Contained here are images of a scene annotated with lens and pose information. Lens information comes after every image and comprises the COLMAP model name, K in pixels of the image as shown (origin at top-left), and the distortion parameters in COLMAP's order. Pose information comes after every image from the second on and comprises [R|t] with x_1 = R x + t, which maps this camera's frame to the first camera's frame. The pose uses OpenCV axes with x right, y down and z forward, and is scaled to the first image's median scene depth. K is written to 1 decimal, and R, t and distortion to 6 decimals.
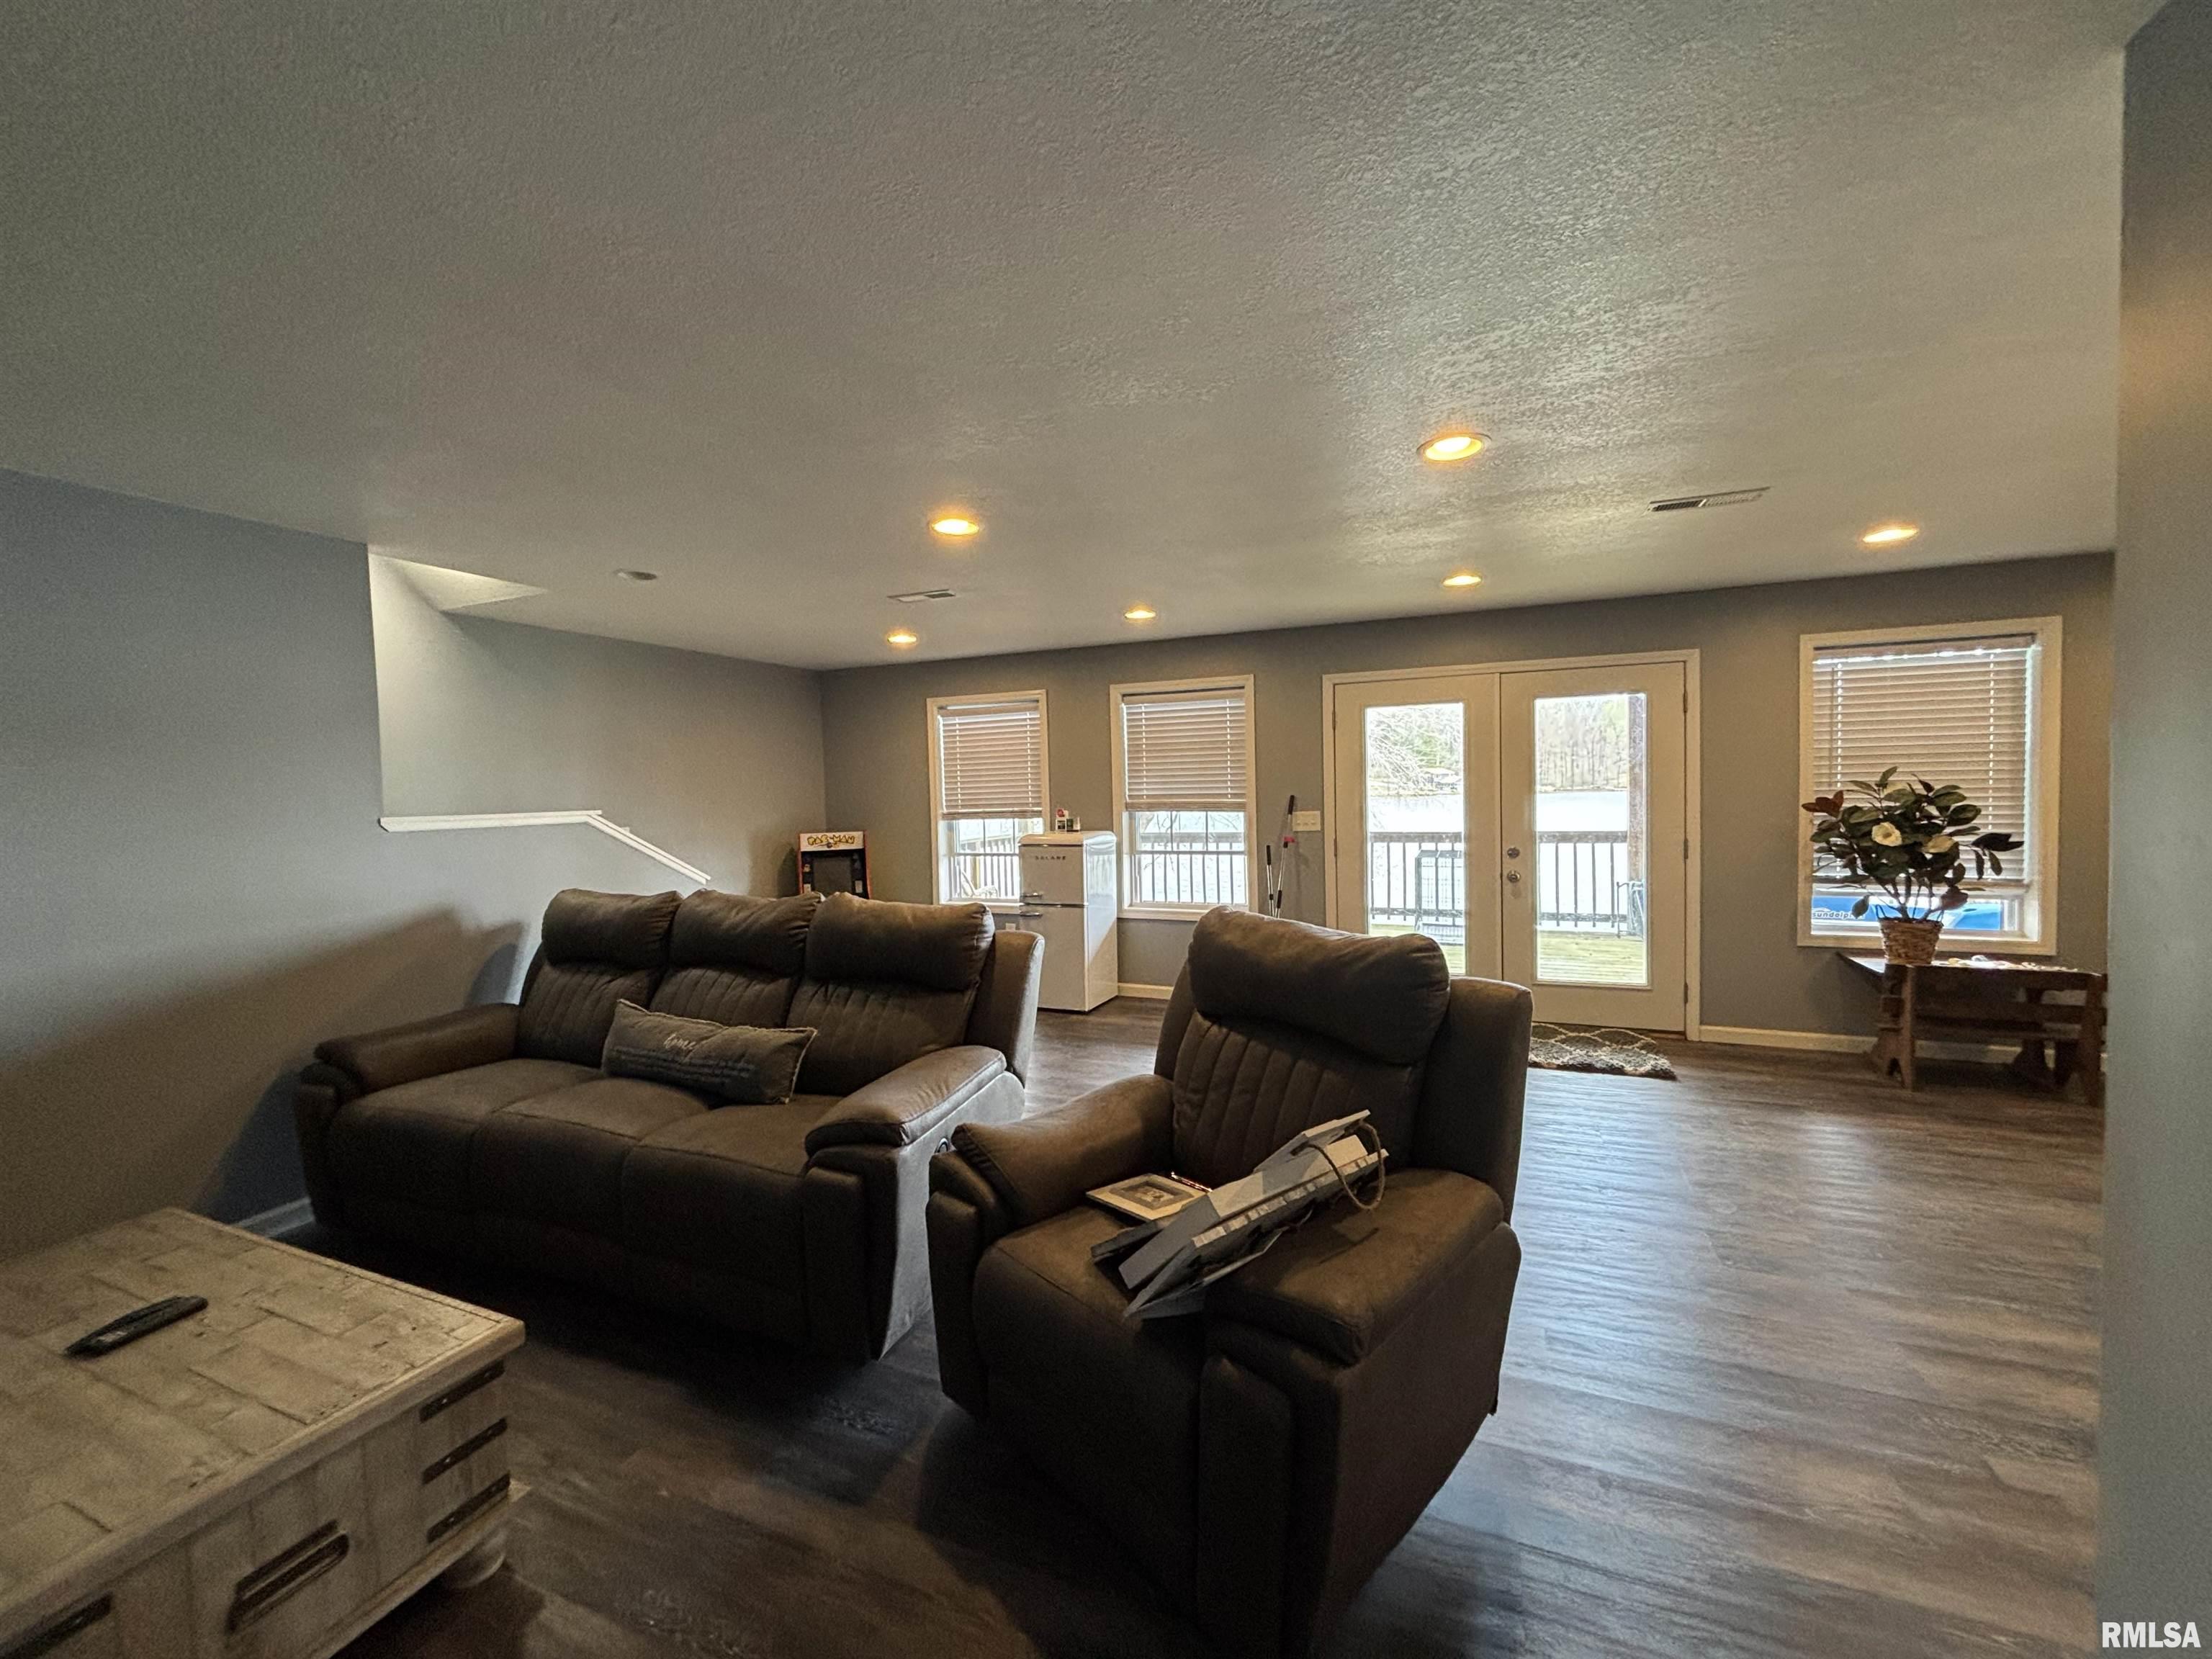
lens RADIAL K [[887.3, 0, 1104.3], [0, 887.3, 818.9], [0, 0, 1]] dist [-0.000100, 0.000540]
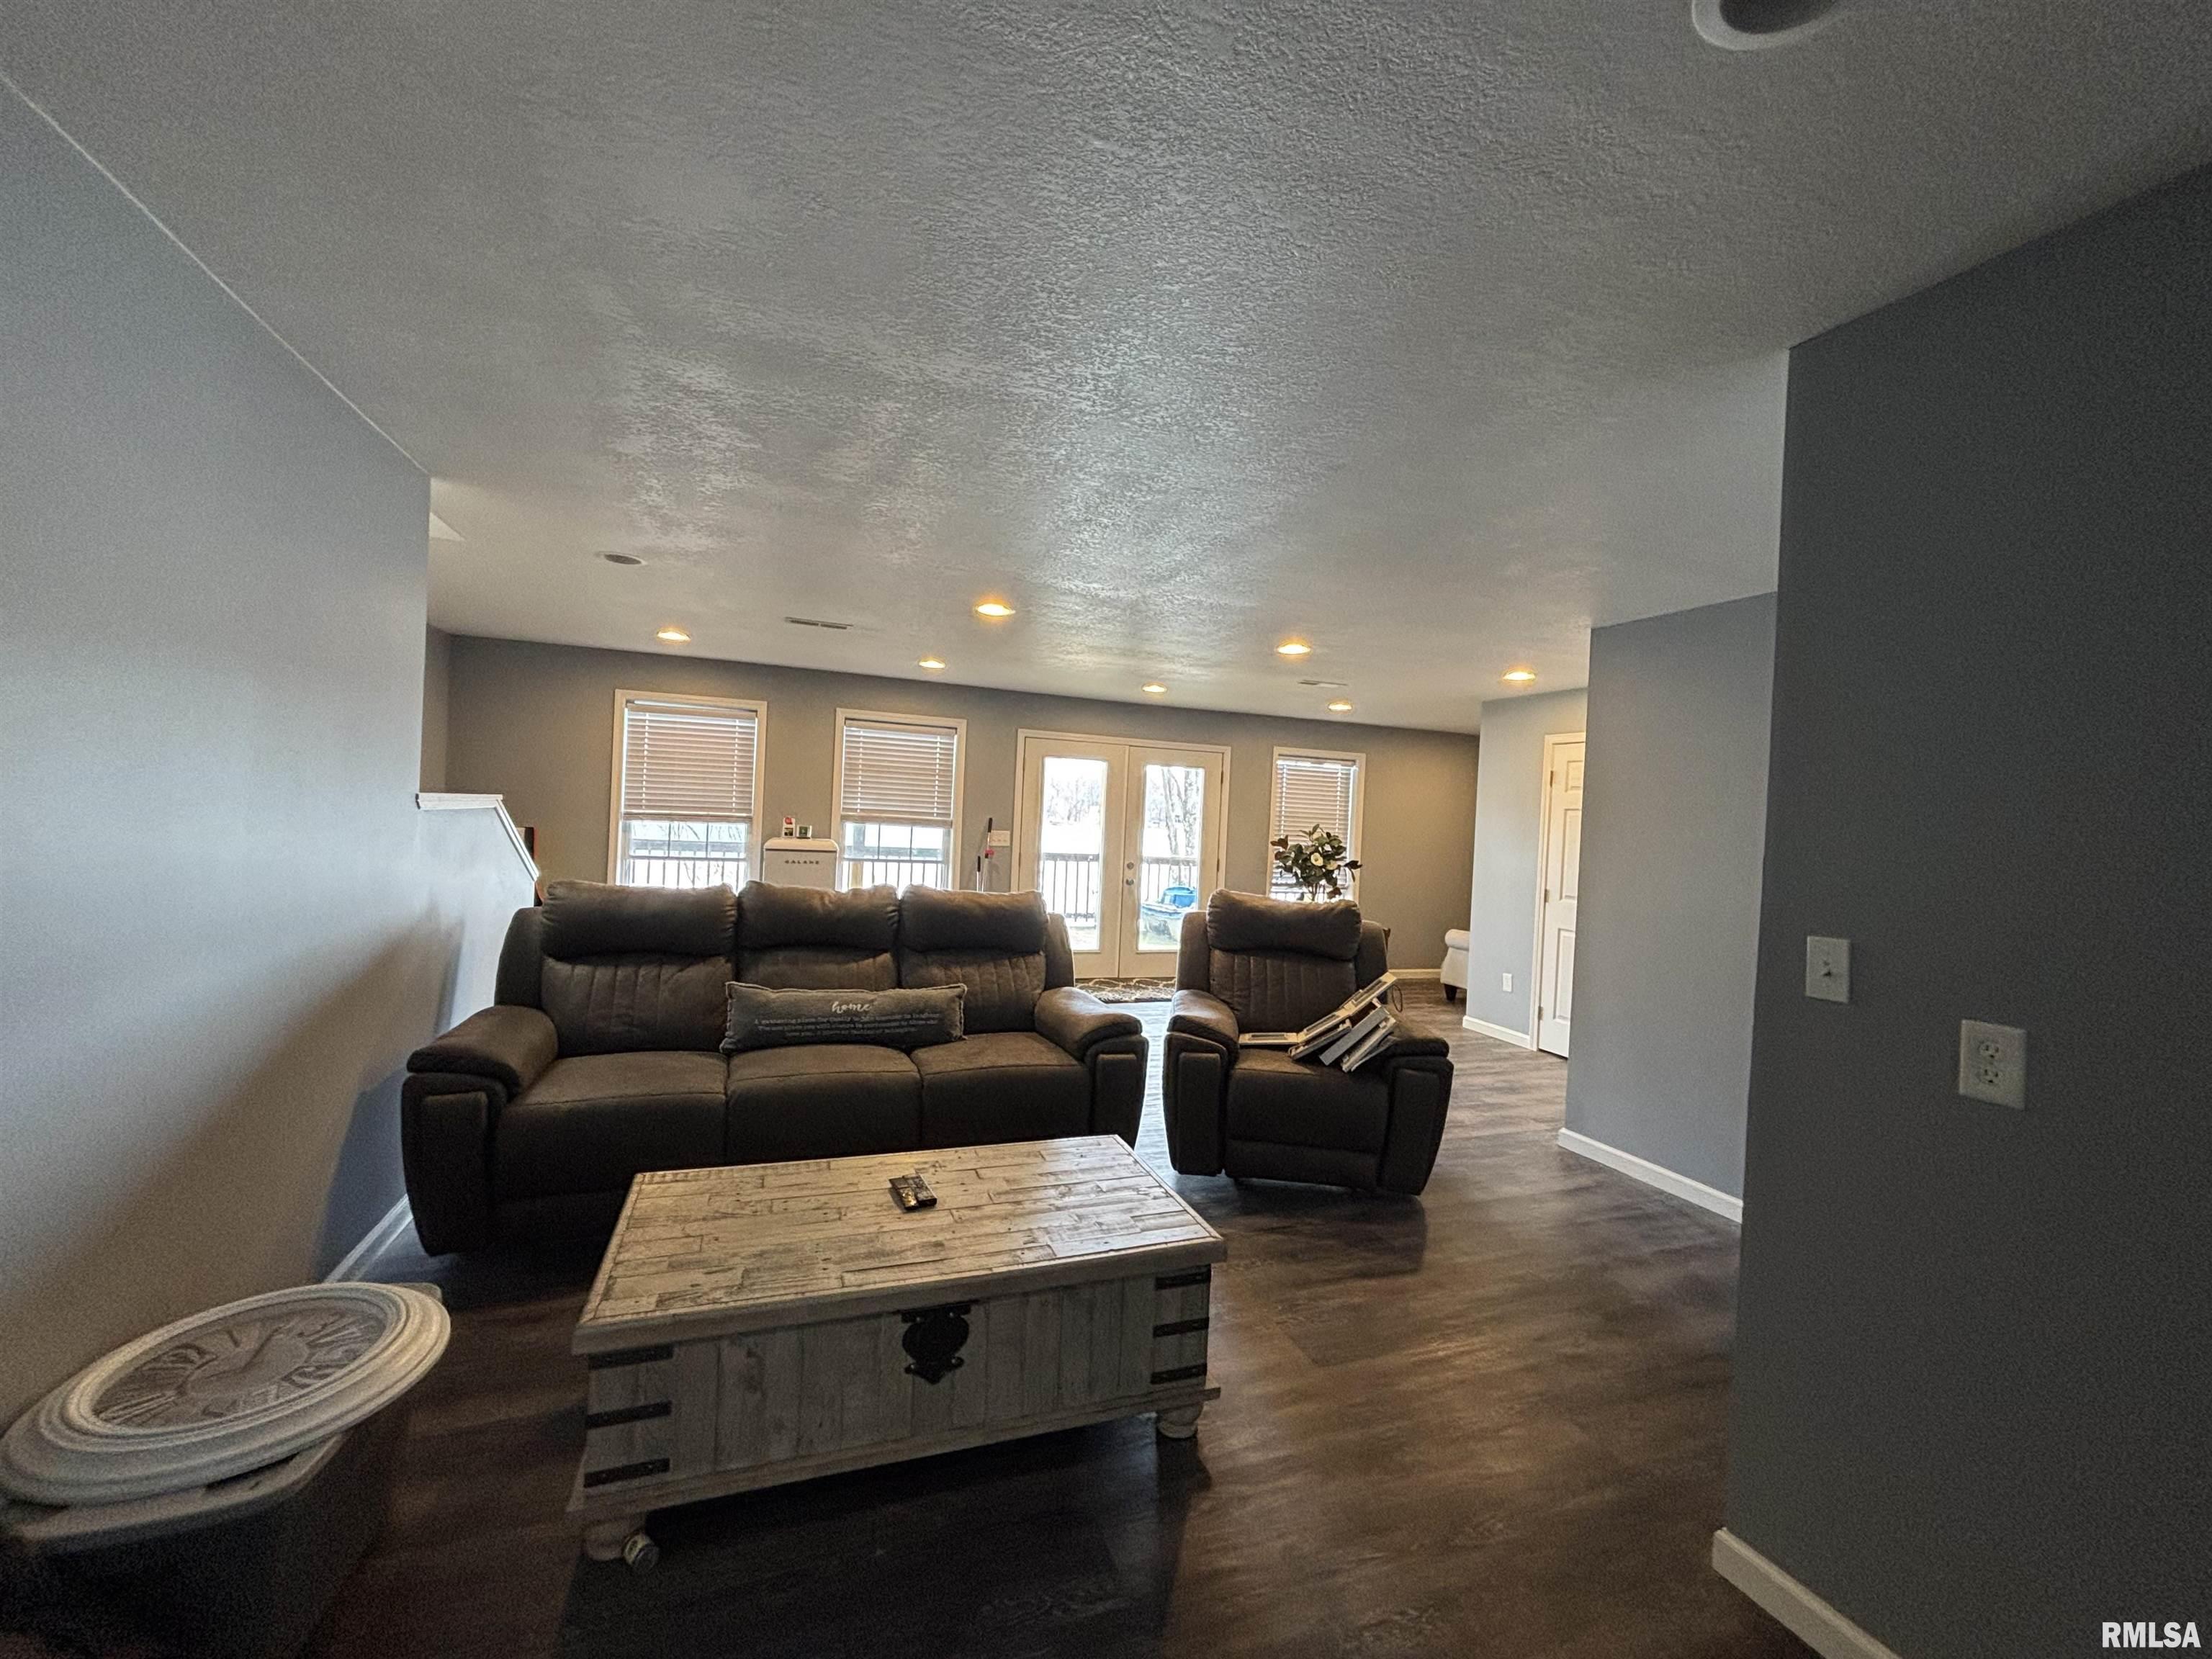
lens RADIAL K [[887.3, 0, 1096.0], [0, 887.3, 825.4], [0, 0, 1]] dist [-0.000100, 0.000540]
pose [[0.729660, 0.052537, 0.681789, -0.585877], [-0.044286, 0.998582, -0.029553, 0.016862], [-0.682374, -0.008630, 0.730952, -0.047948]]
